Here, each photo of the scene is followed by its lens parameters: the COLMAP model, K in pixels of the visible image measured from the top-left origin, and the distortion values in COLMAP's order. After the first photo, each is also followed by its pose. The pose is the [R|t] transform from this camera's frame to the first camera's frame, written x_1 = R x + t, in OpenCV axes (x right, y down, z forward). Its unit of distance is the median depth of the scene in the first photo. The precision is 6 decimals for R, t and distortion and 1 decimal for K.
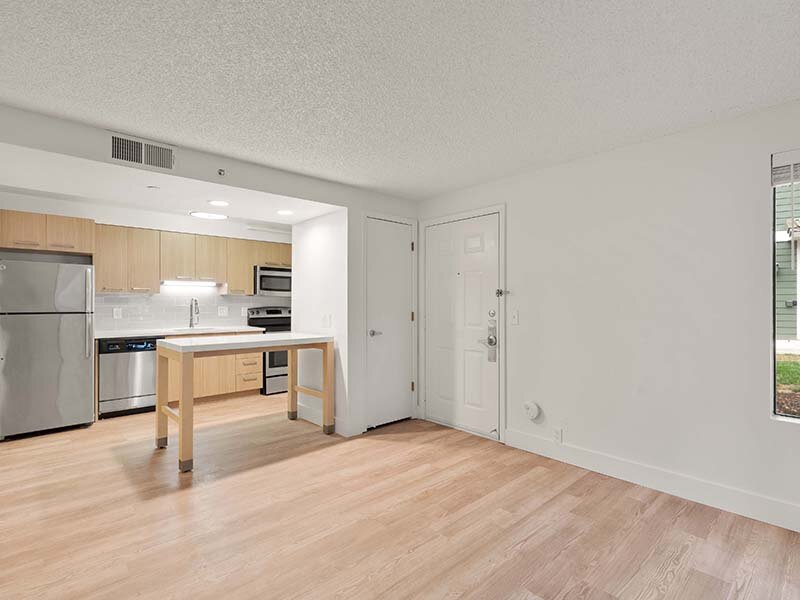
lens RADIAL K [[395.1, 0, 400.6], [0, 395.1, 302.5], [0, 0, 1]] dist [-0.012970, 0.000942]
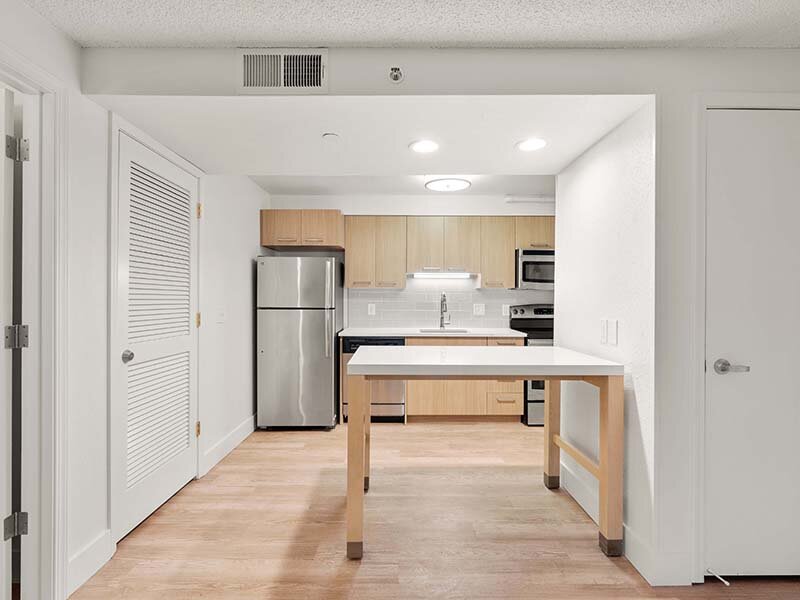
lens RADIAL K [[395.1, 0, 397.3], [0, 395.1, 300.0], [0, 0, 1]] dist [-0.012970, 0.000942]
pose [[0.739100, 0.002671, -0.673590, -0.039069], [-0.001308, 0.999996, 0.002530, 0.002369], [0.673594, -0.000989, 0.739101, 0.378190]]
